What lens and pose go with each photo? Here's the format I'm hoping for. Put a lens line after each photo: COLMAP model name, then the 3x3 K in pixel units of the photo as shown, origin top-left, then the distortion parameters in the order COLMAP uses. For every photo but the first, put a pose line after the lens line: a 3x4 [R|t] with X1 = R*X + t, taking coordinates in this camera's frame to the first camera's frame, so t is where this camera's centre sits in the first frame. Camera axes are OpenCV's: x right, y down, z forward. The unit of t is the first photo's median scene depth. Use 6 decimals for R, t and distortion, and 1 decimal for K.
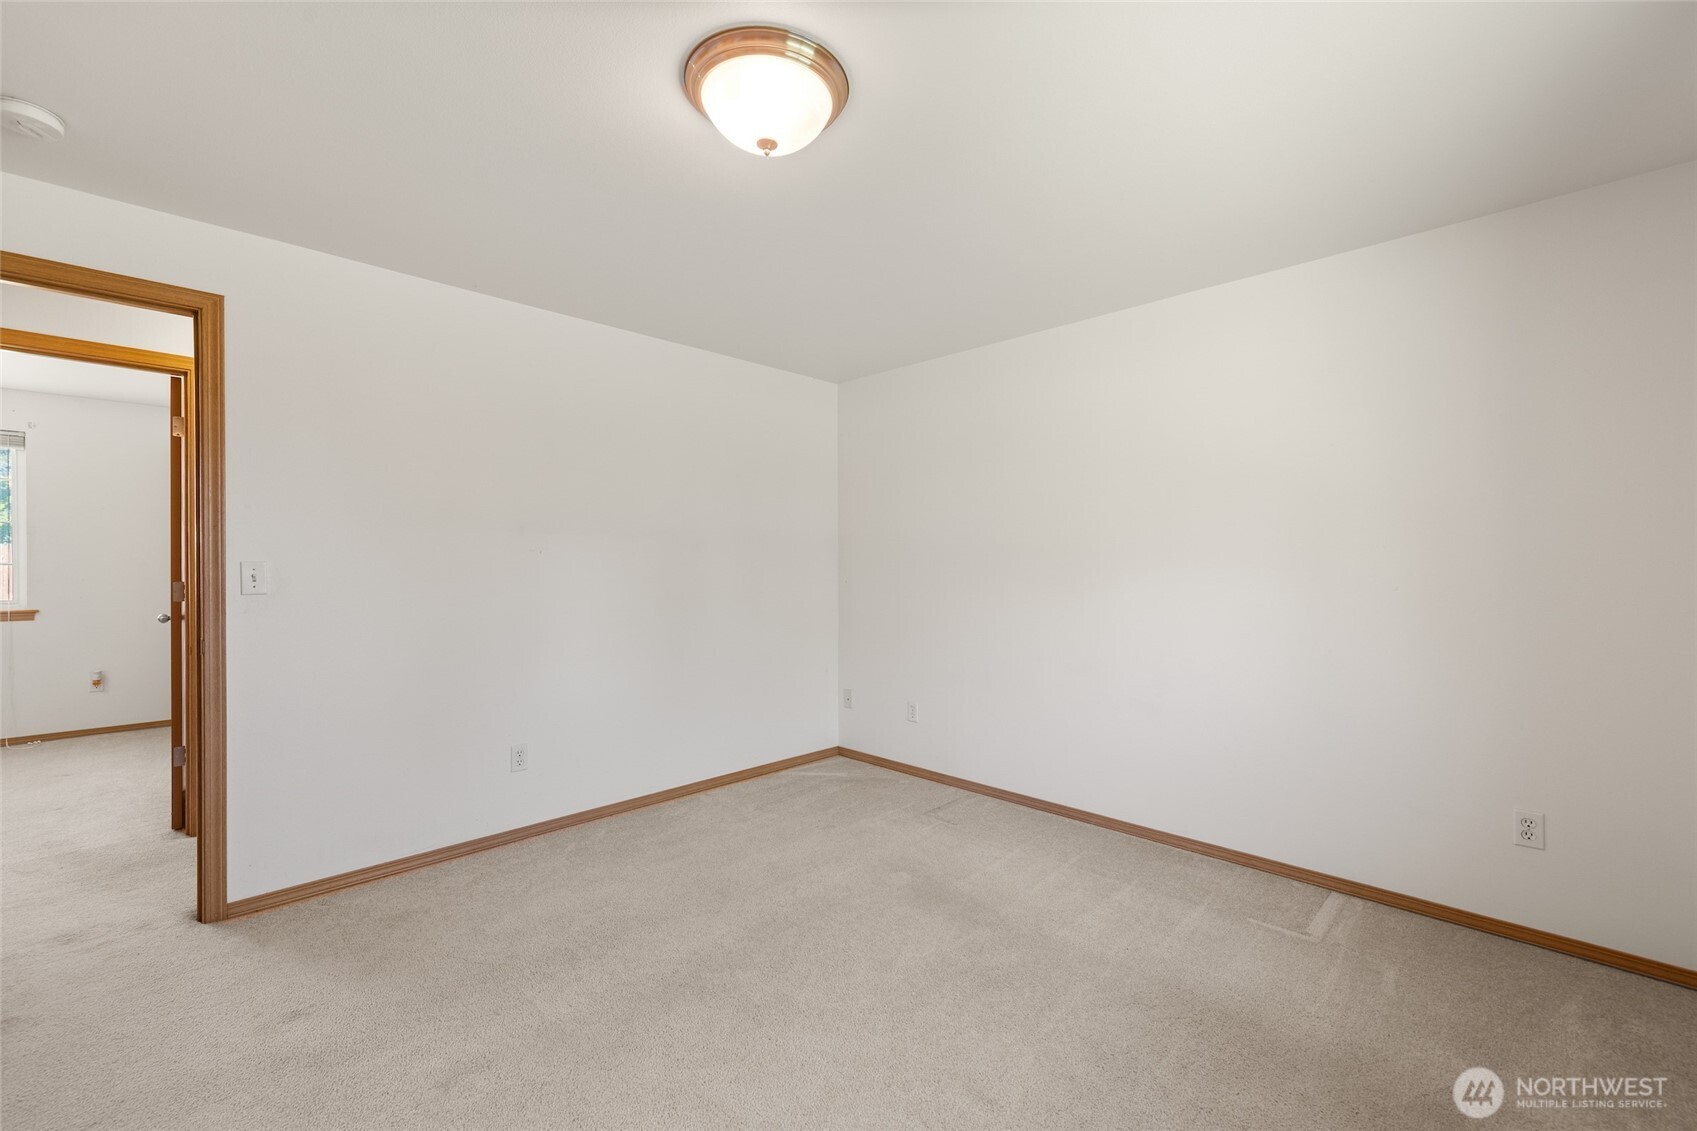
lens RADIAL K [[711.3, 0, 838.0], [0, 711.3, 571.4], [0, 0, 1]] dist [0.006971, -0.000321]
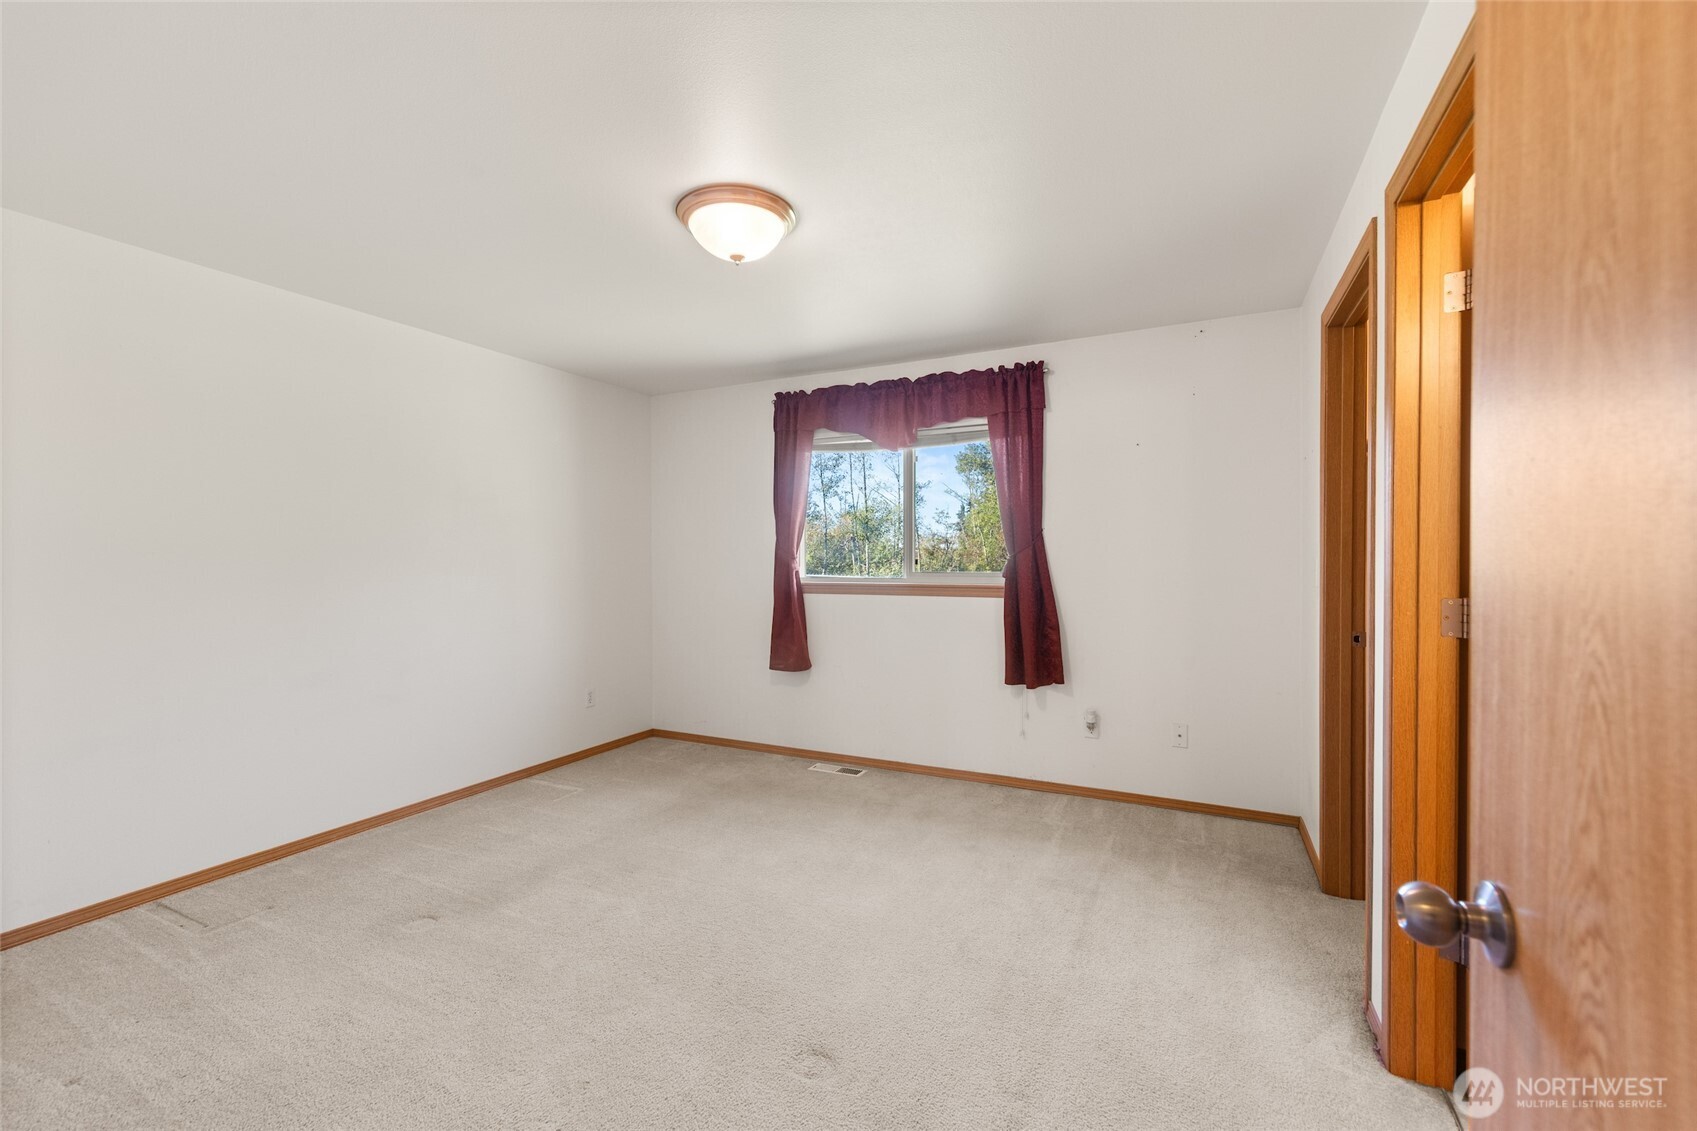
lens RADIAL K [[711.3, 0, 860.5], [0, 711.3, 560.9], [0, 0, 1]] dist [0.006971, -0.000321]
pose [[-0.332192, -0.005116, 0.943198, -0.984212], [0.021482, 0.999685, 0.012988, -0.018439], [-0.942967, 0.024576, -0.331977, 0.829419]]
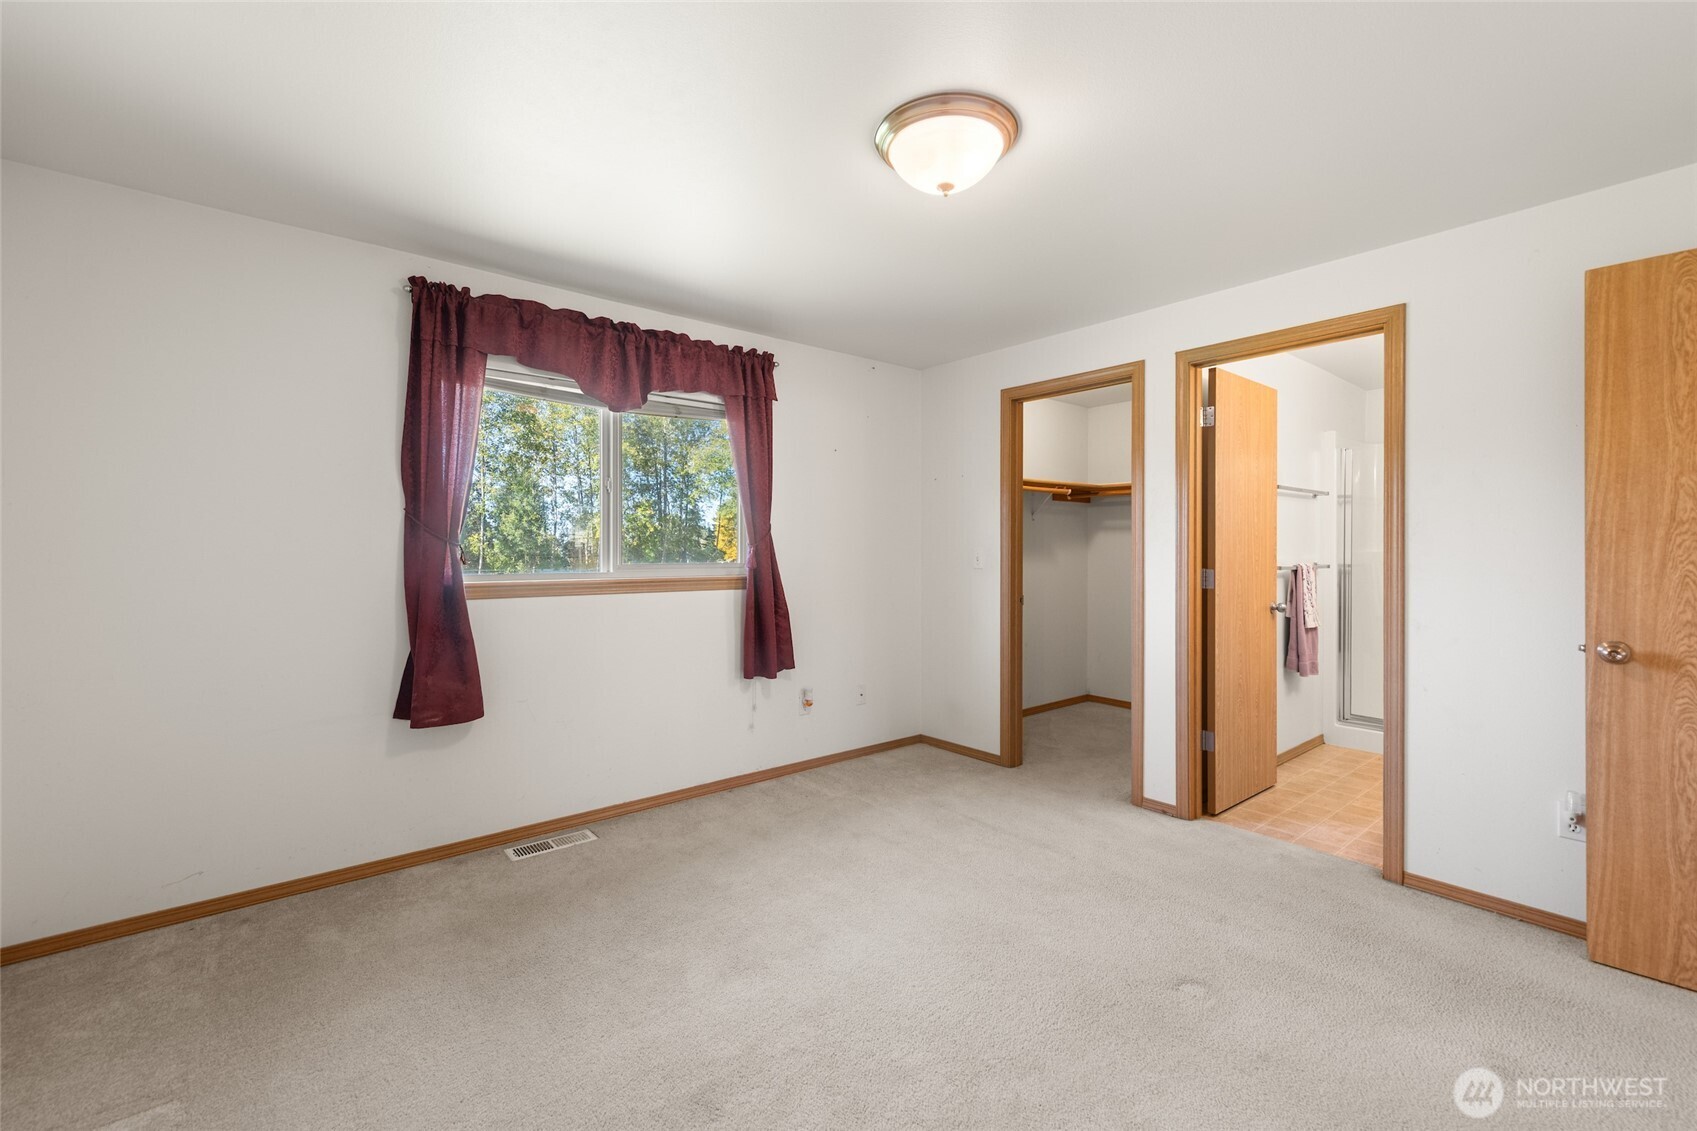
lens RADIAL K [[711.3, 0, 850.0], [0, 711.3, 550.7], [0, 0, 1]] dist [0.006971, -0.000321]
pose [[-0.996501, -0.002540, 0.083540, -0.016116], [-0.000878, 0.999801, 0.019935, -0.021895], [-0.083574, 0.019792, -0.996305, 1.453027]]
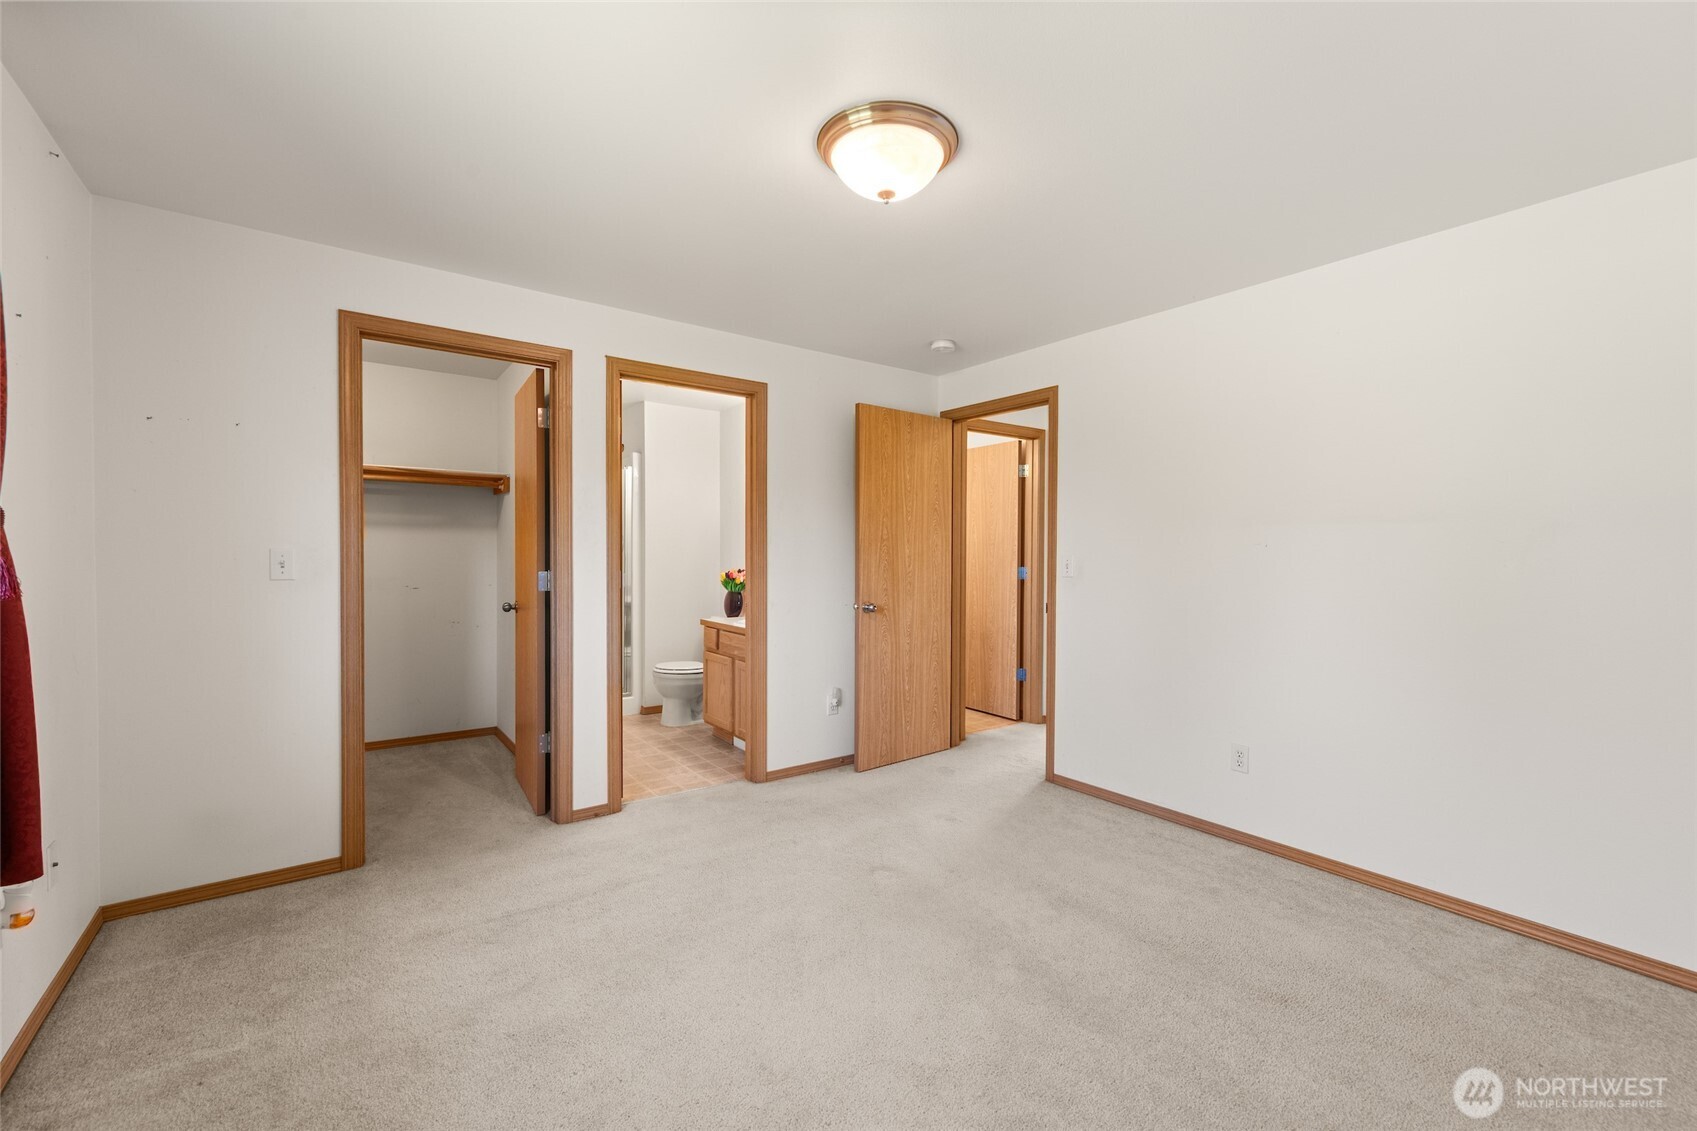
lens RADIAL K [[711.3, 0, 844.6], [0, 711.3, 568.2], [0, 0, 1]] dist [0.006971, -0.000321]
pose [[-0.144462, 0.015078, -0.989395, 0.725539], [-0.023886, 0.999539, 0.018720, -0.003402], [0.989222, 0.026337, -0.144036, 0.744032]]
